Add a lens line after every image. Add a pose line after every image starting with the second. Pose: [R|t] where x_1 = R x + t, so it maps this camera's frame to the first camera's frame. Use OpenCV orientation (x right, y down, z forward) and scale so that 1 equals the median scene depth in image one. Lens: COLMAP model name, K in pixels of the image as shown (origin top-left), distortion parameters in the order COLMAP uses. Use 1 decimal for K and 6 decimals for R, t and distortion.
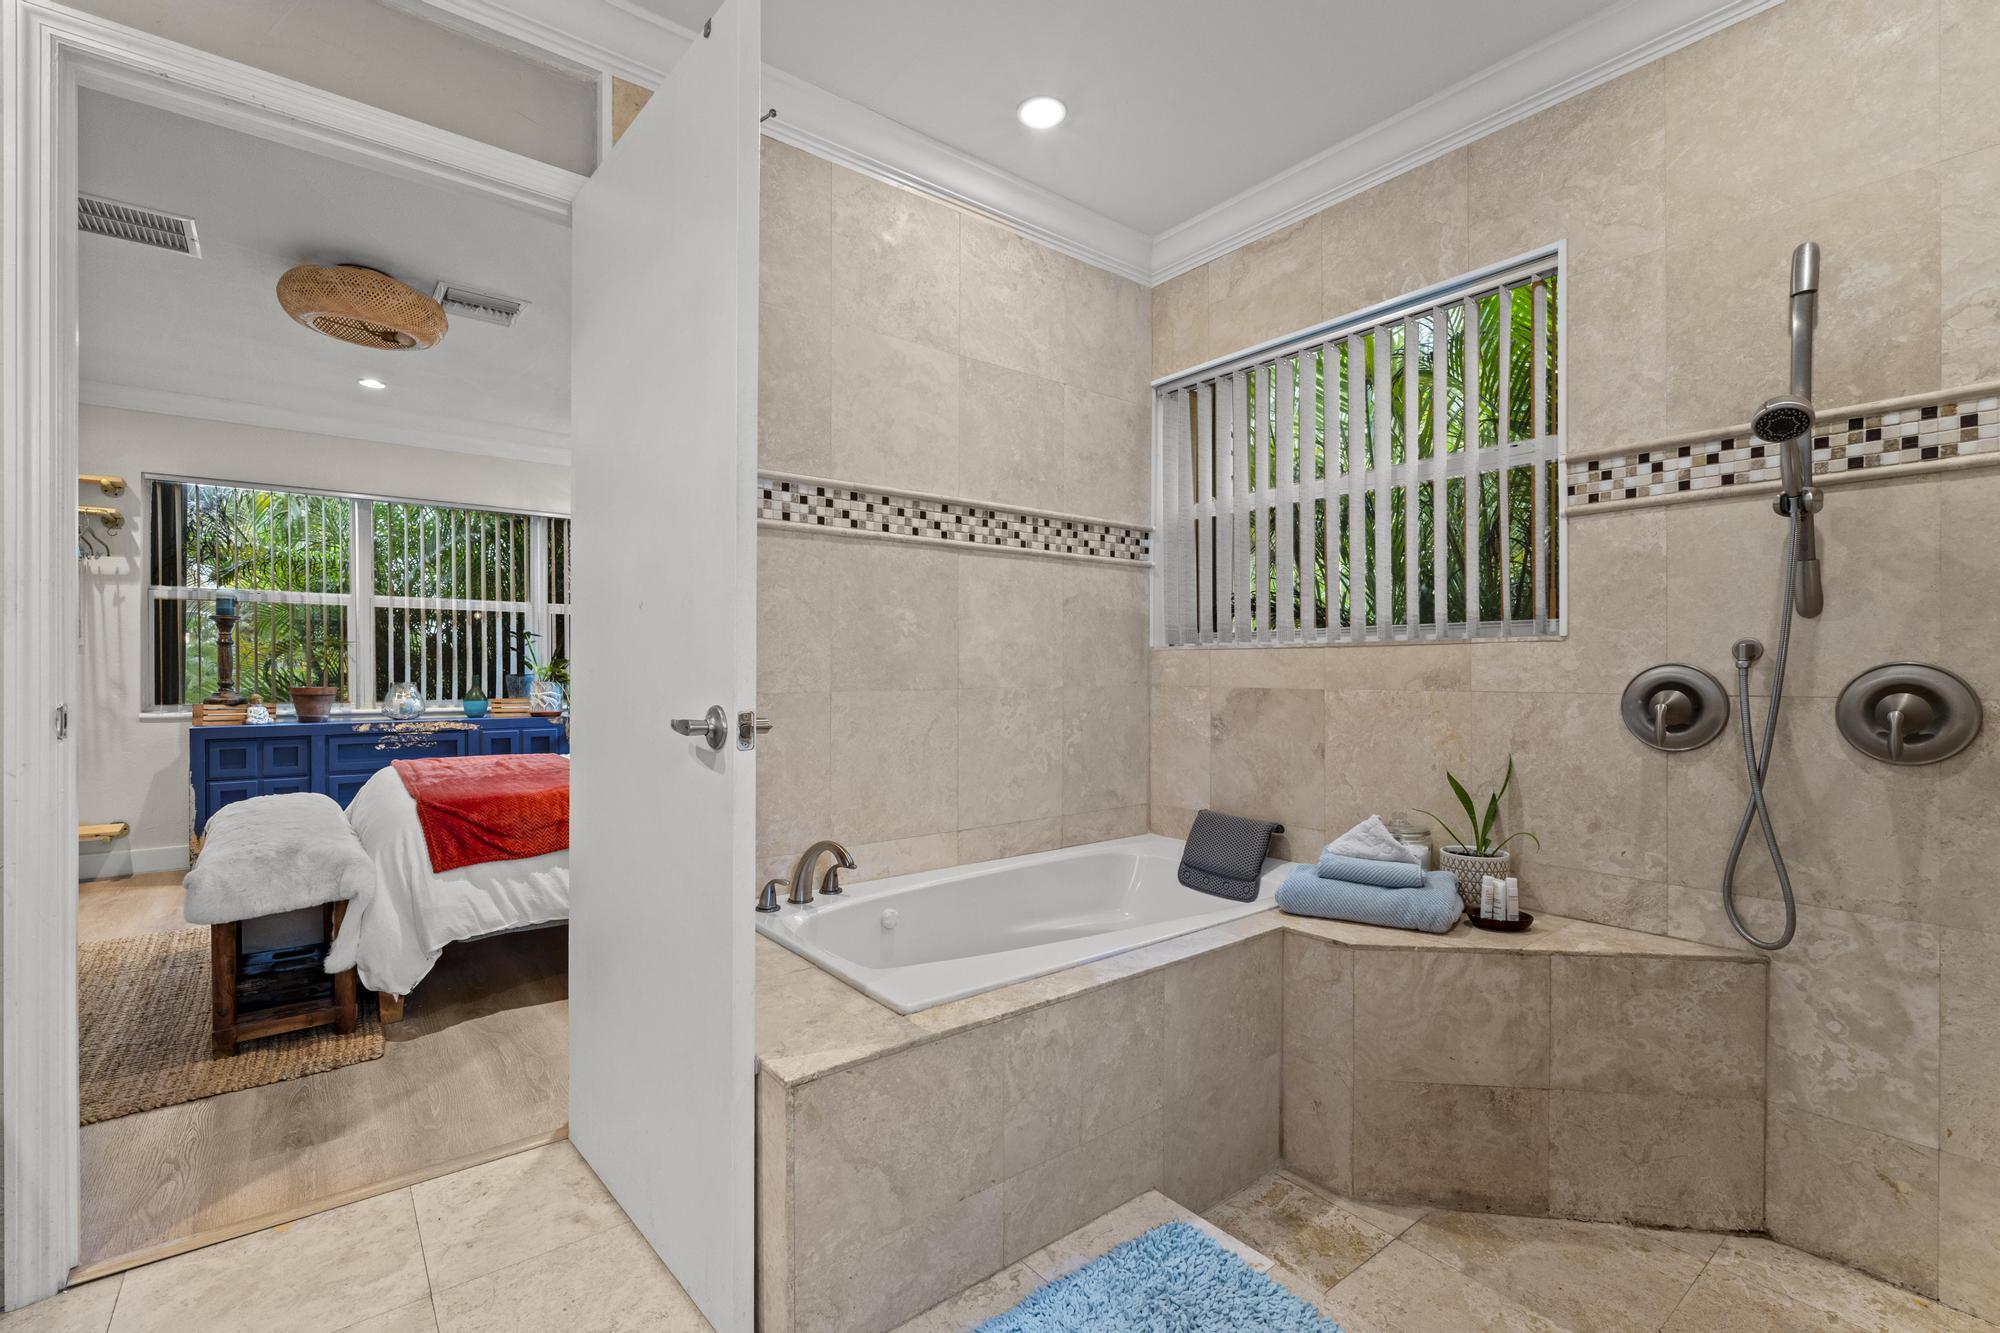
lens RADIAL K [[888.9, 0, 994.4], [0, 888.9, 665.4], [0, 0, 1]] dist [-0.008512, 0.000111]
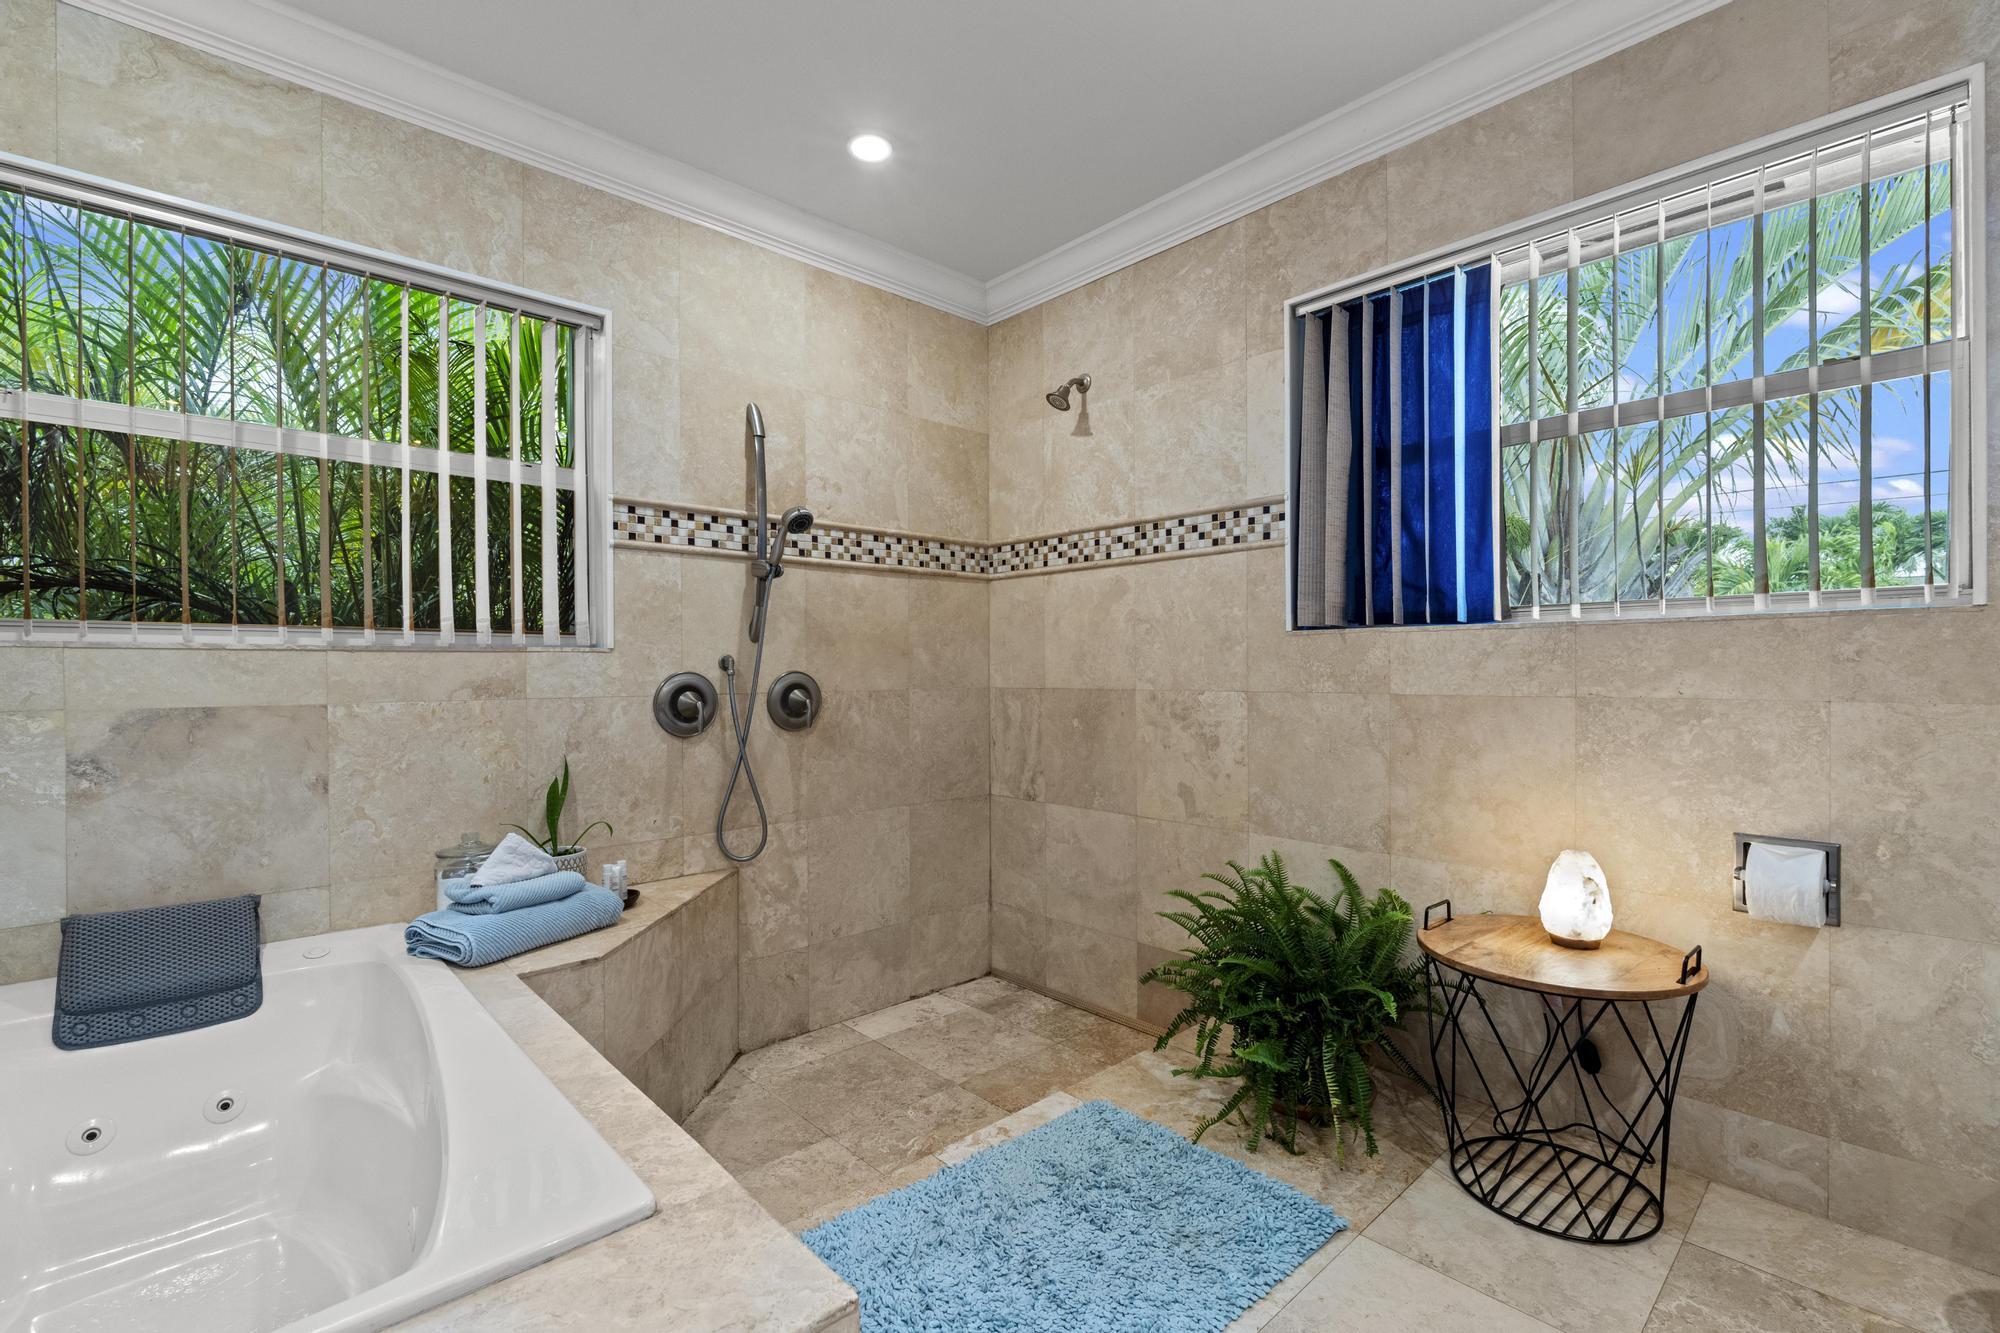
lens RADIAL K [[888.9, 0, 994.4], [0, 888.9, 665.4], [0, 0, 1]] dist [-0.008512, 0.000111]
pose [[-0.097582, 0.010490, 0.995172, -0.593989], [0.003956, 0.999941, -0.010153, 0.003516], [-0.995220, 0.002946, -0.097618, 0.631260]]
